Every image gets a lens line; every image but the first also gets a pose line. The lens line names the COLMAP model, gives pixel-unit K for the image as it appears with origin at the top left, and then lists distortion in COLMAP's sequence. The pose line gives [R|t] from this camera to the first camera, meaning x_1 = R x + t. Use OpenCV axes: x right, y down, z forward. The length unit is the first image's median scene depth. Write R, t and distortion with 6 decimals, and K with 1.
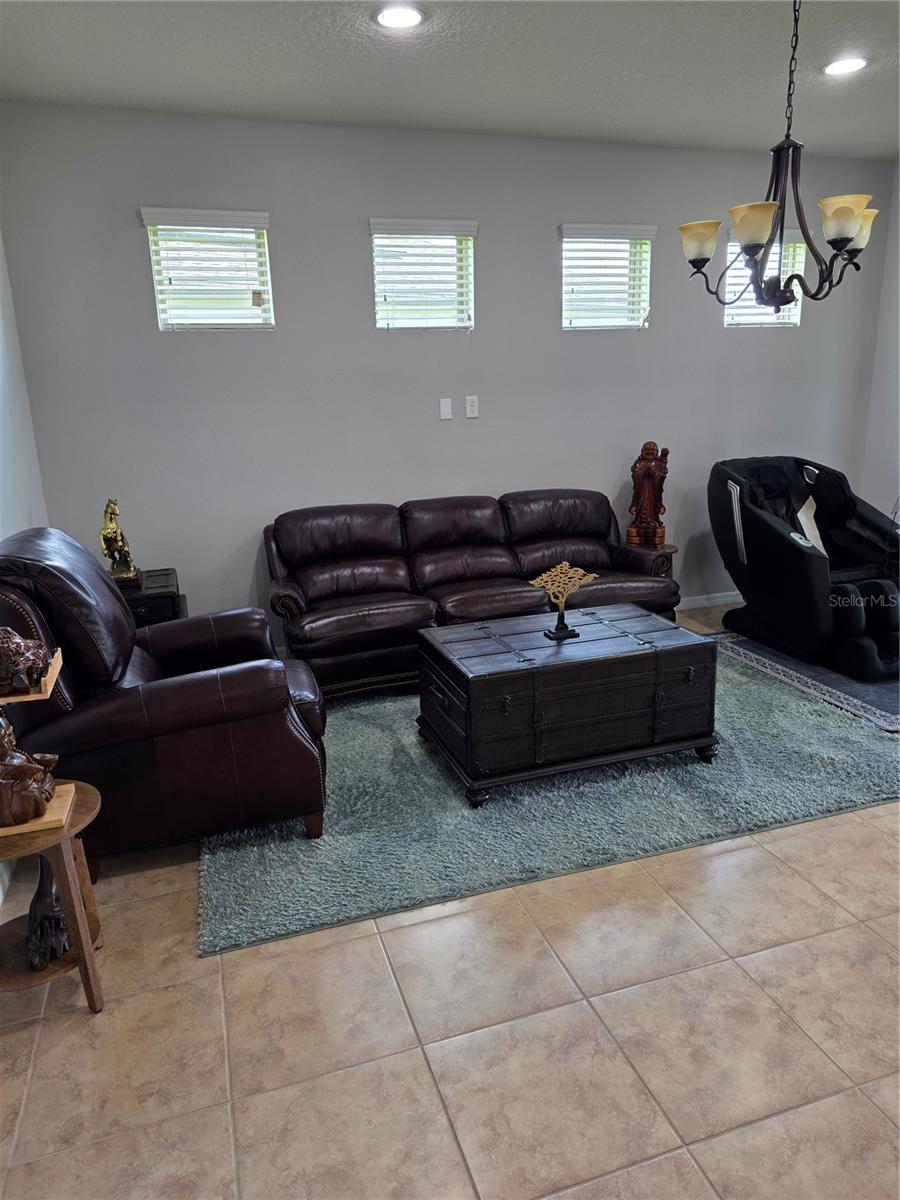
lens RADIAL K [[802.8, 0, 445.4], [0, 802.8, 594.4], [0, 0, 1]] dist [0.096980, -0.120449]
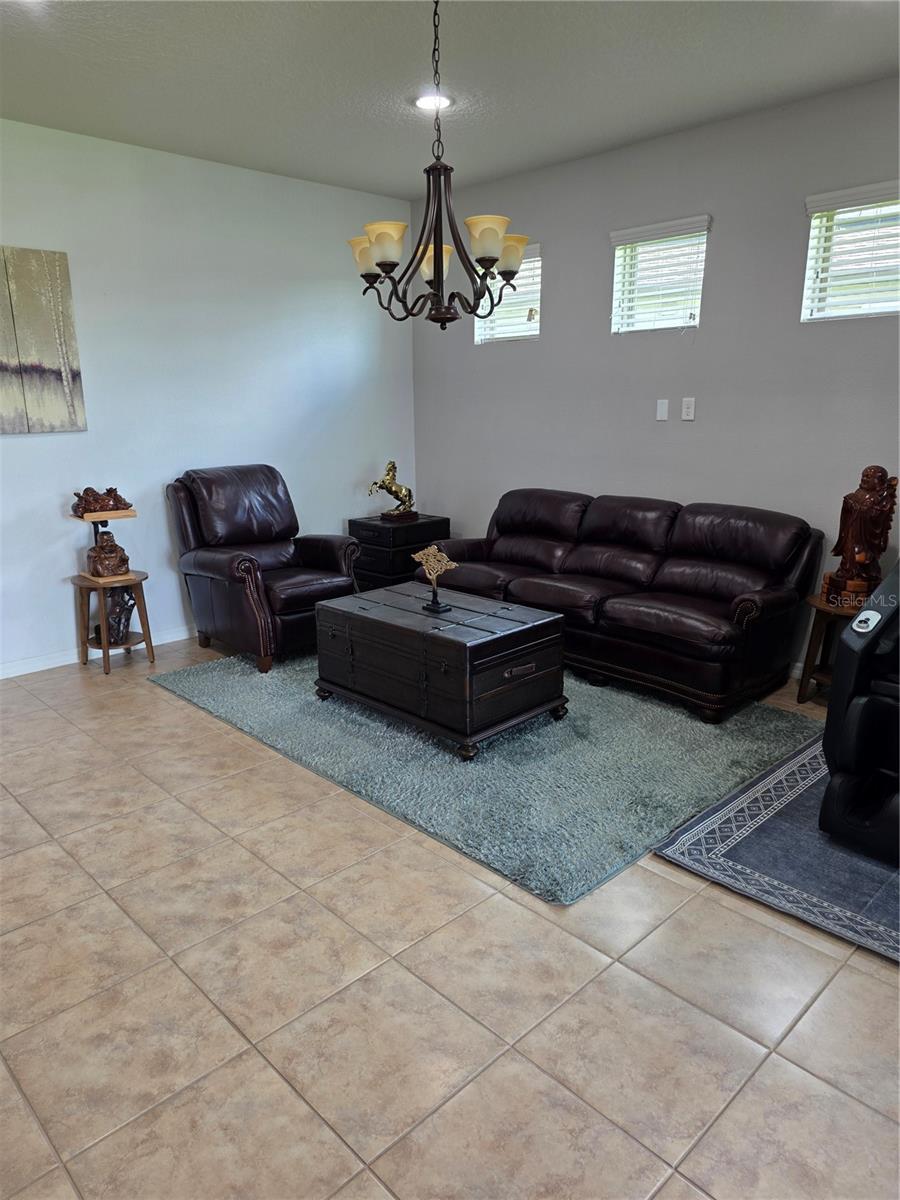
lens RADIAL K [[802.8, 0, 445.4], [0, 802.8, 594.4], [0, 0, 1]] dist [0.096980, -0.120449]
pose [[0.432423, 0.241250, -0.868797, 0.884217], [-0.225823, 0.961810, 0.154681, -0.116217], [0.872934, 0.129307, 0.470389, 0.360025]]
